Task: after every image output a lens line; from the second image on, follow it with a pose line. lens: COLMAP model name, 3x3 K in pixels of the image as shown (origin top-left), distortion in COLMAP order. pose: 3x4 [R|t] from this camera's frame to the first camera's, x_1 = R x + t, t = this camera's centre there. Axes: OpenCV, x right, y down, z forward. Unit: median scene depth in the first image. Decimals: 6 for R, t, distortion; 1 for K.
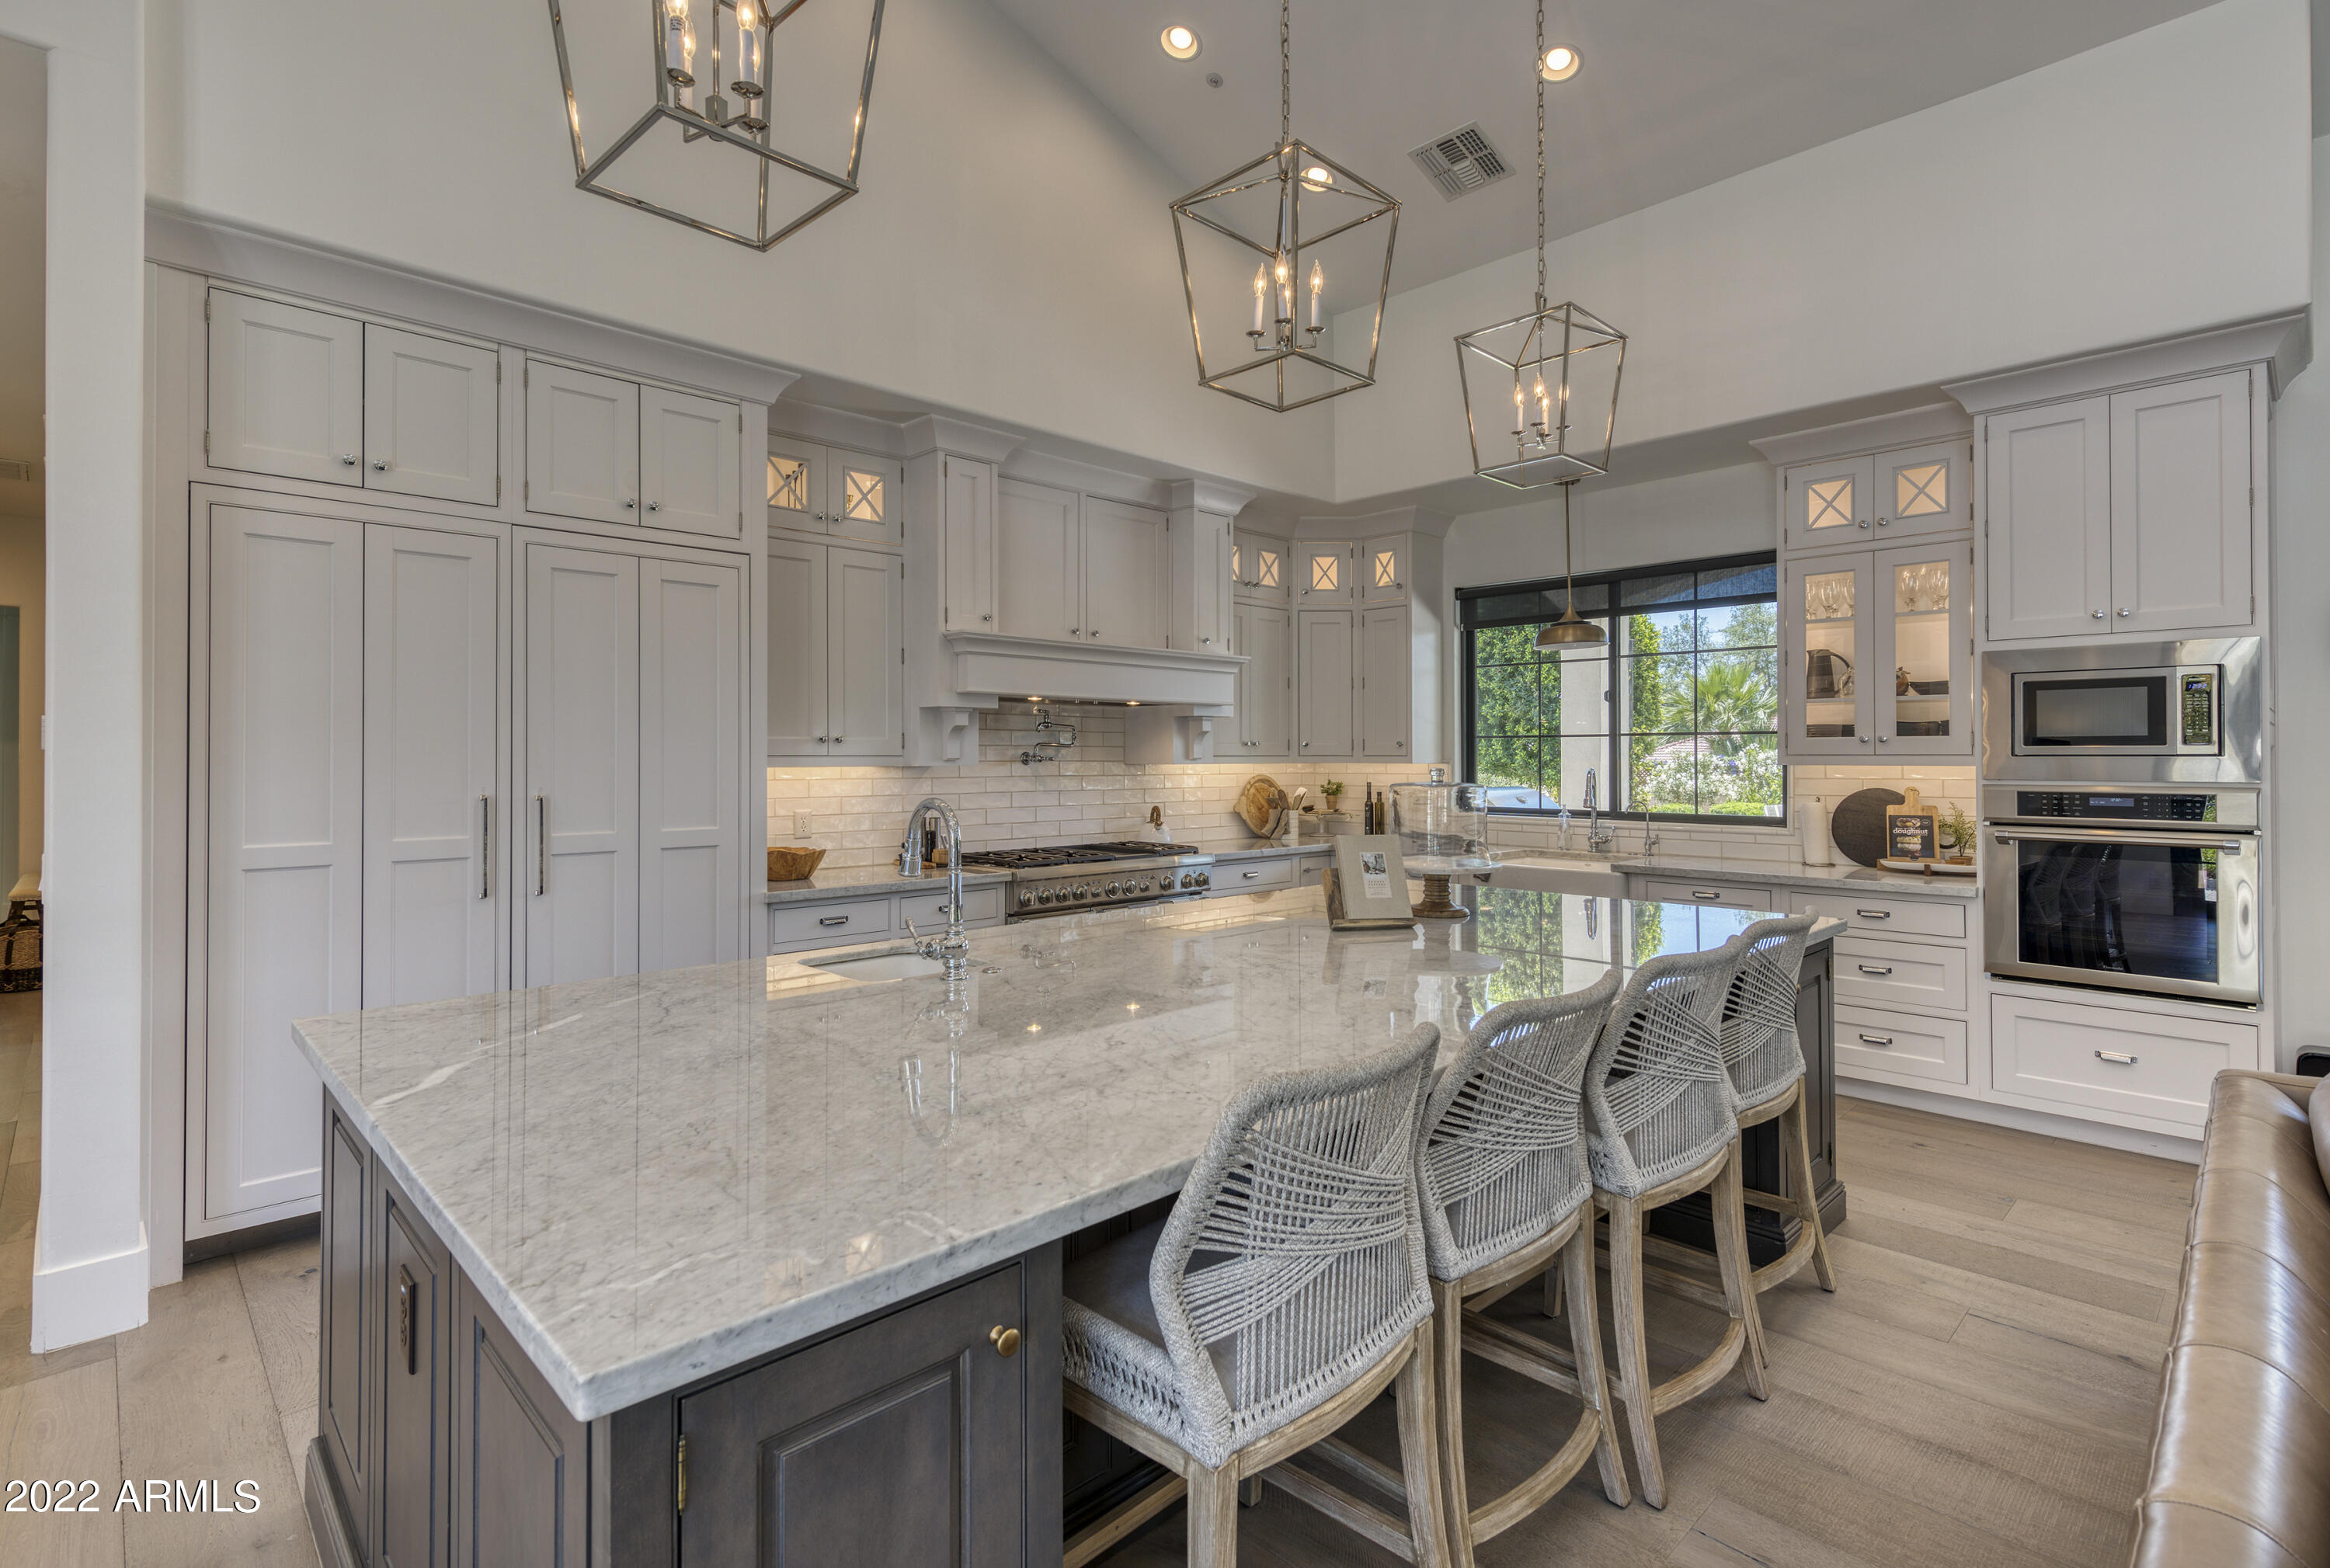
lens RADIAL K [[1101.2, 0, 1182.0], [0, 1101.2, 752.7], [0, 0, 1]] dist [0.007695, 0.000195]
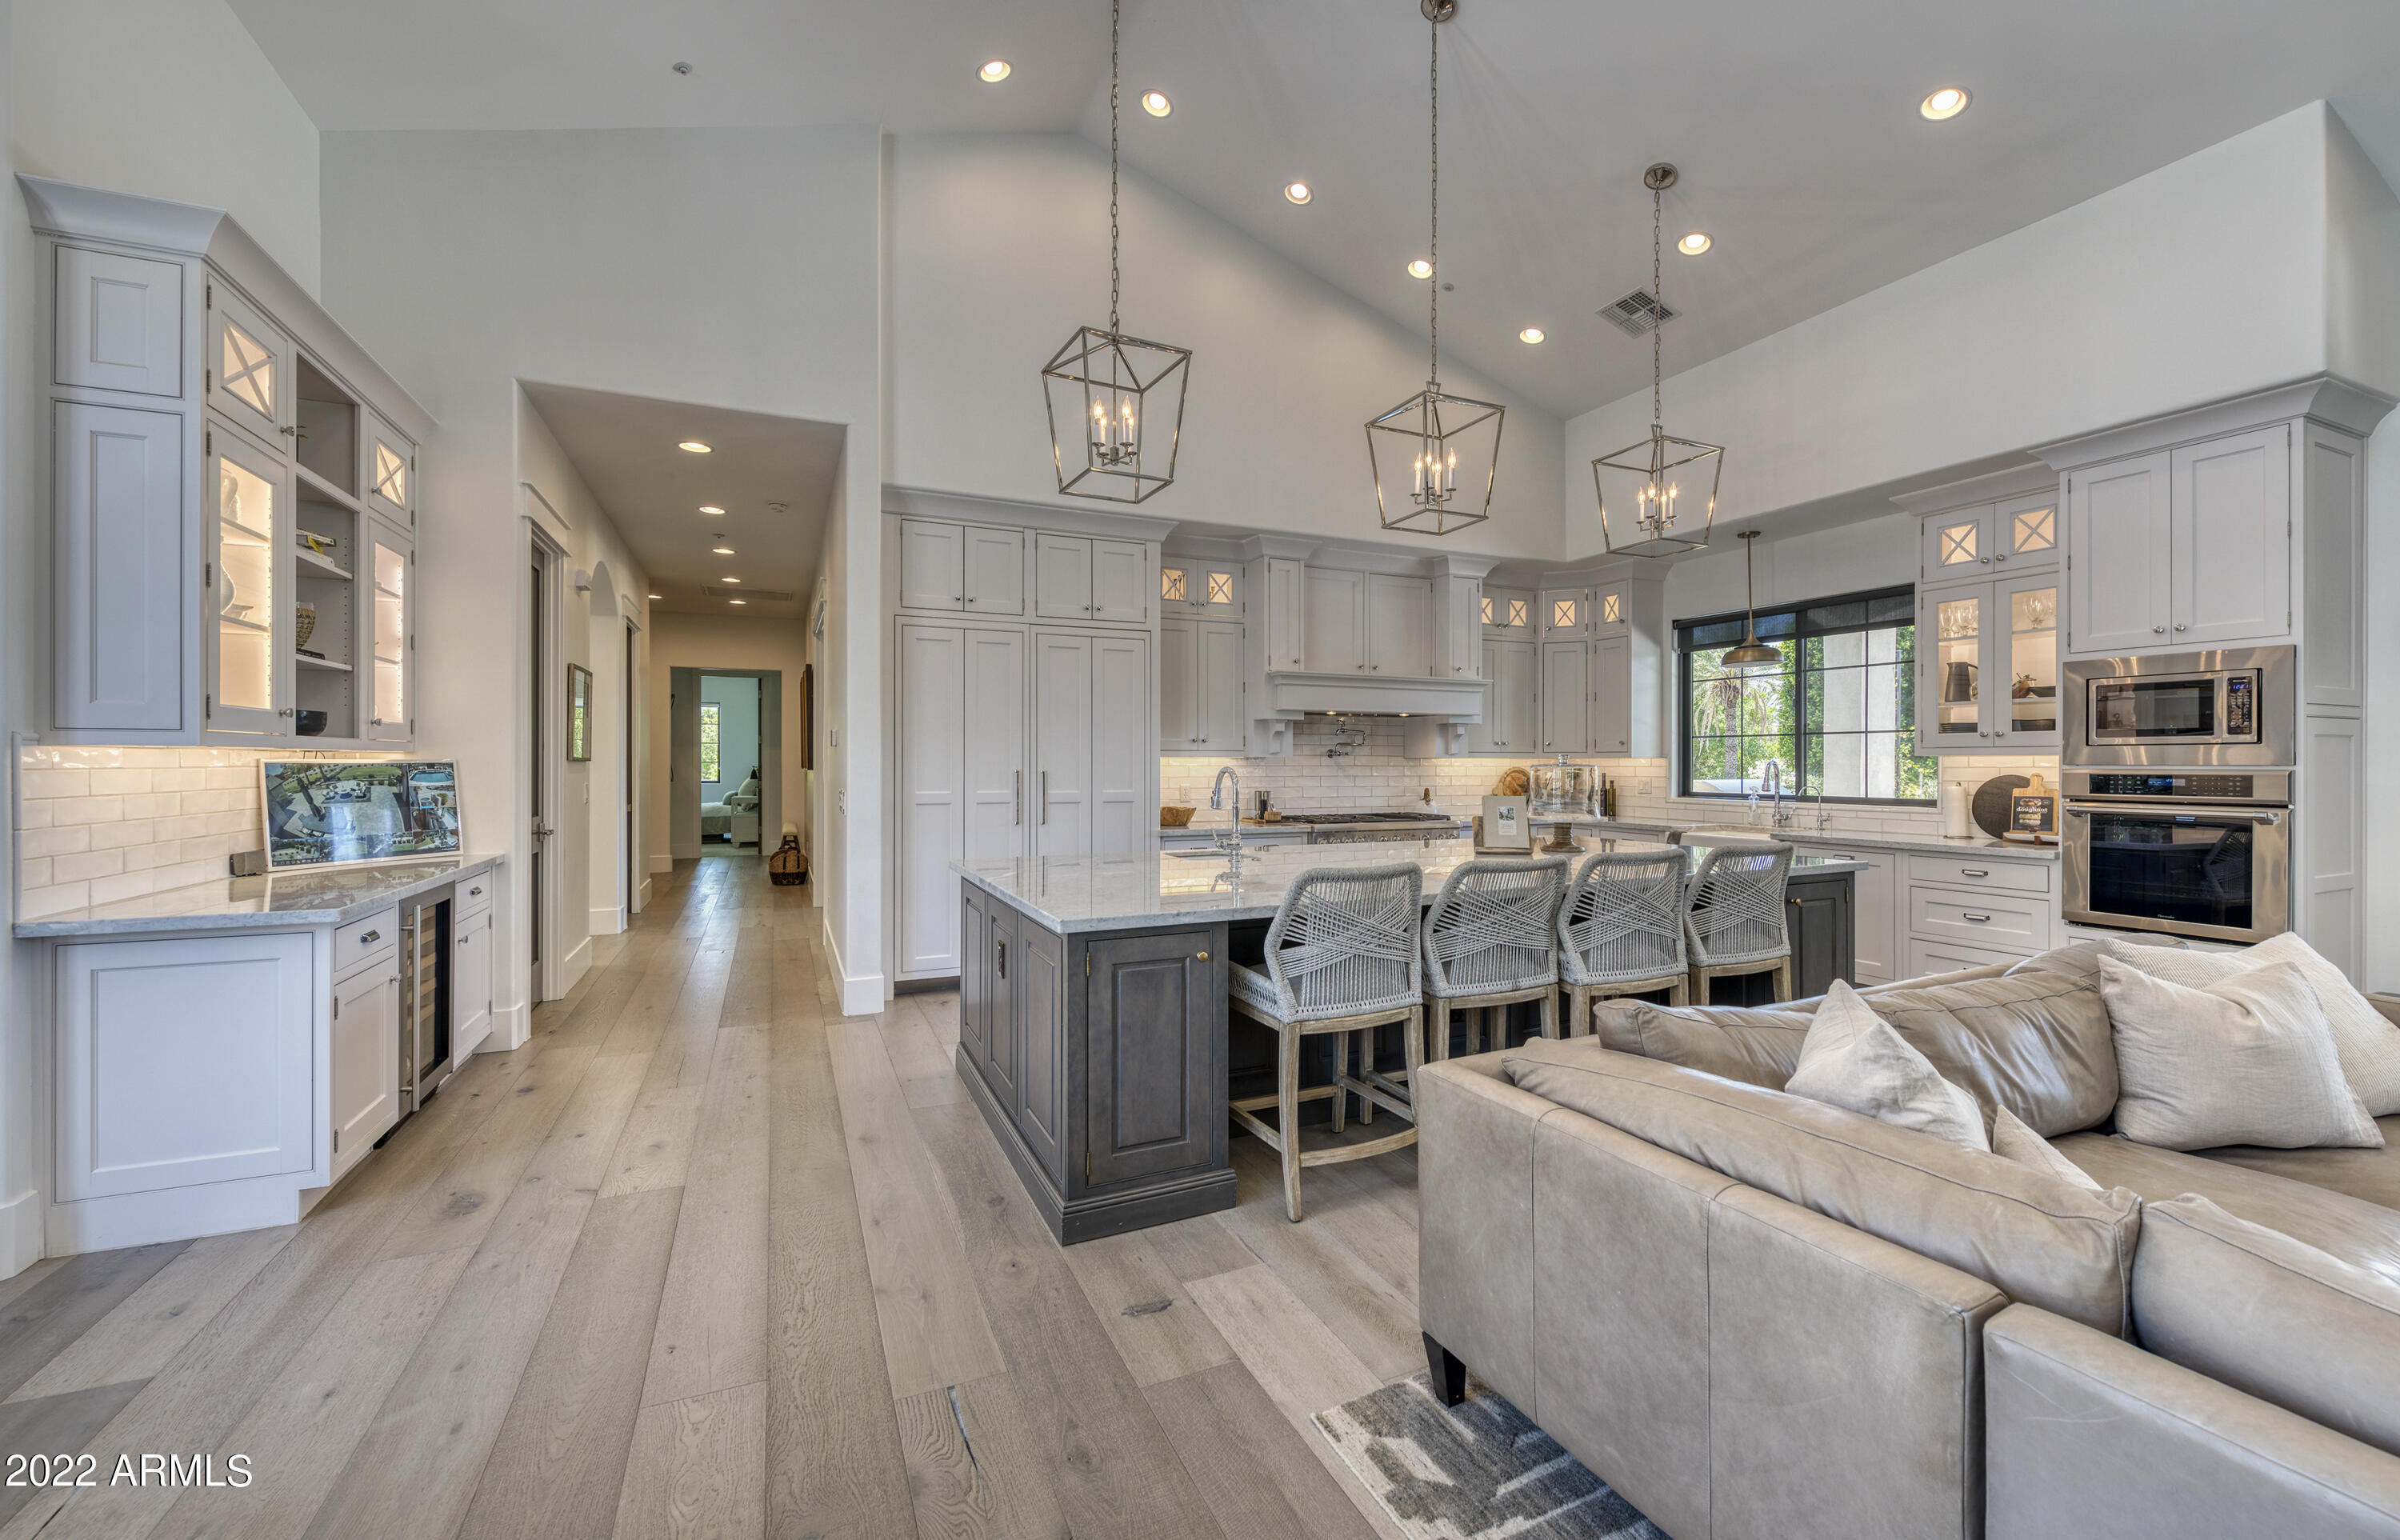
lens RADIAL K [[940.4, 0, 1208.6], [0, 940.4, 766.0], [0, 0, 1]] dist [-0.000833, -0.000579]
pose [[0.939940, 0.001763, -0.341336, 0.155297], [0.000570, 0.999977, 0.006735, 0.015301], [0.341340, -0.006525, 0.939917, -0.276518]]
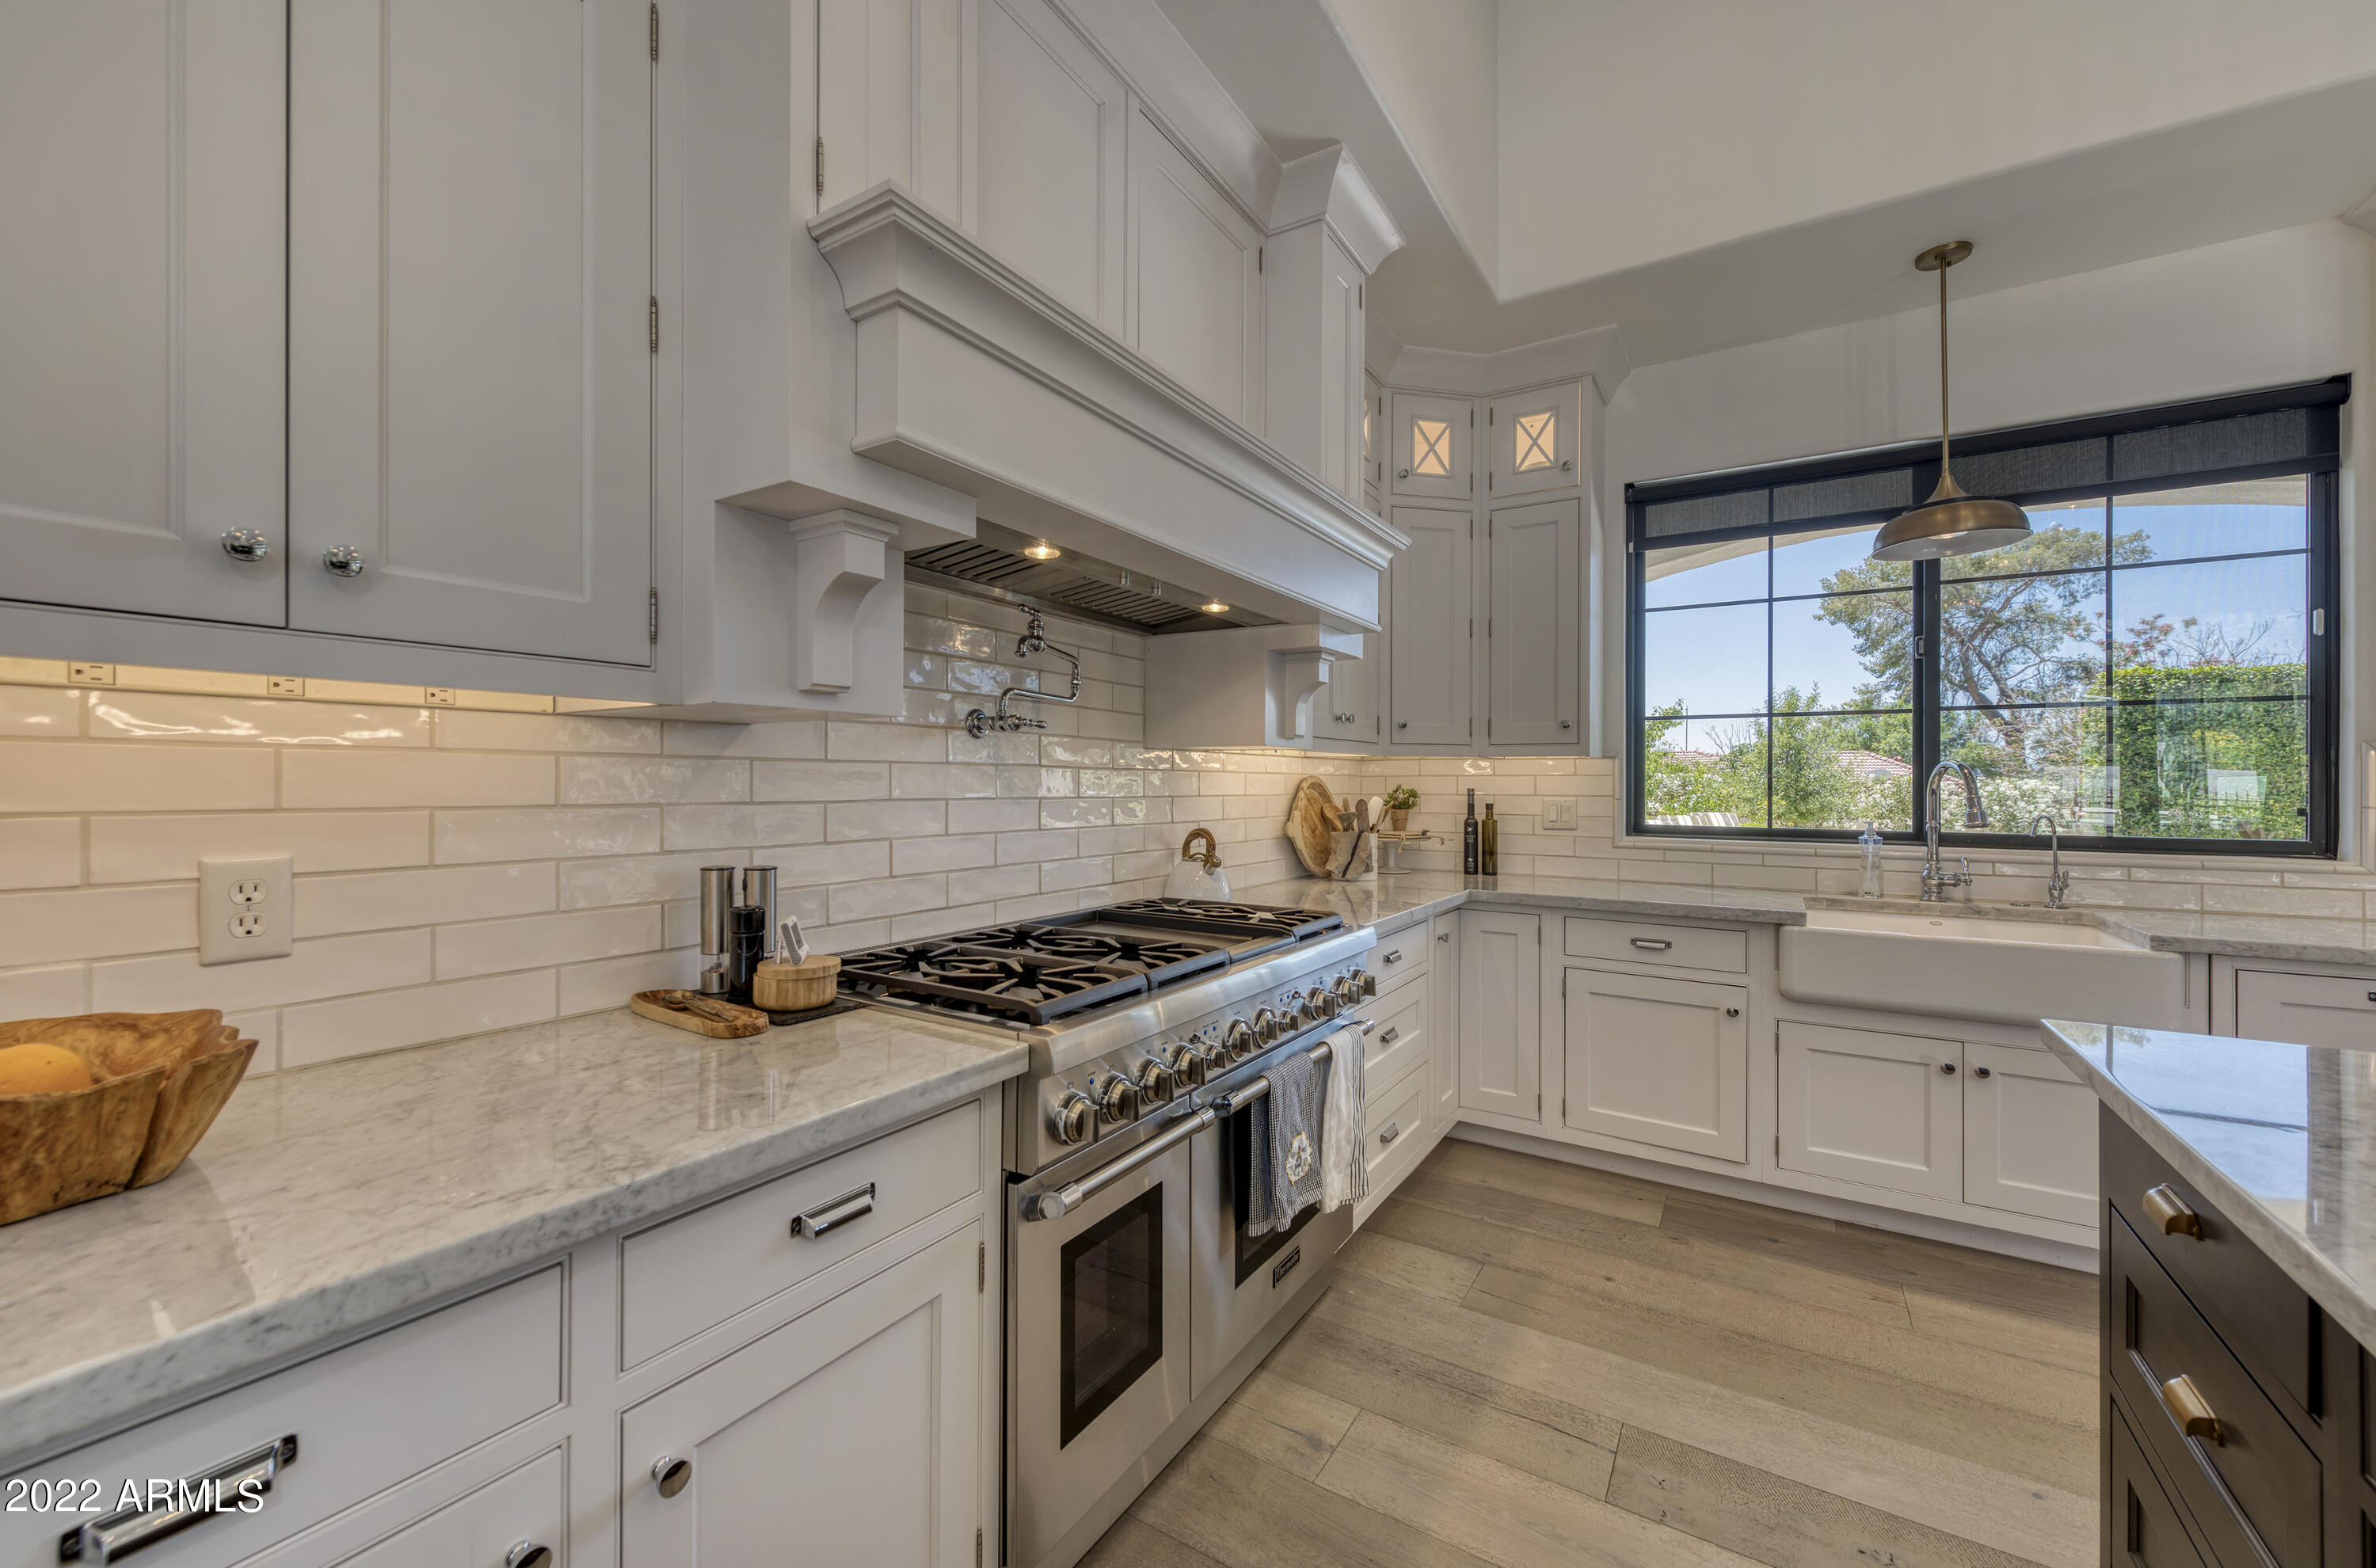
lens RADIAL K [[931.8, 0, 1174.0], [0, 931.8, 776.9], [0, 0, 1]] dist [0.002735, -0.000085]
pose [[0.974717, 0.006286, 0.223354, -0.171409], [-0.005746, 0.999979, -0.003069, 0.031955], [-0.223369, 0.001708, 0.974733, 0.717680]]
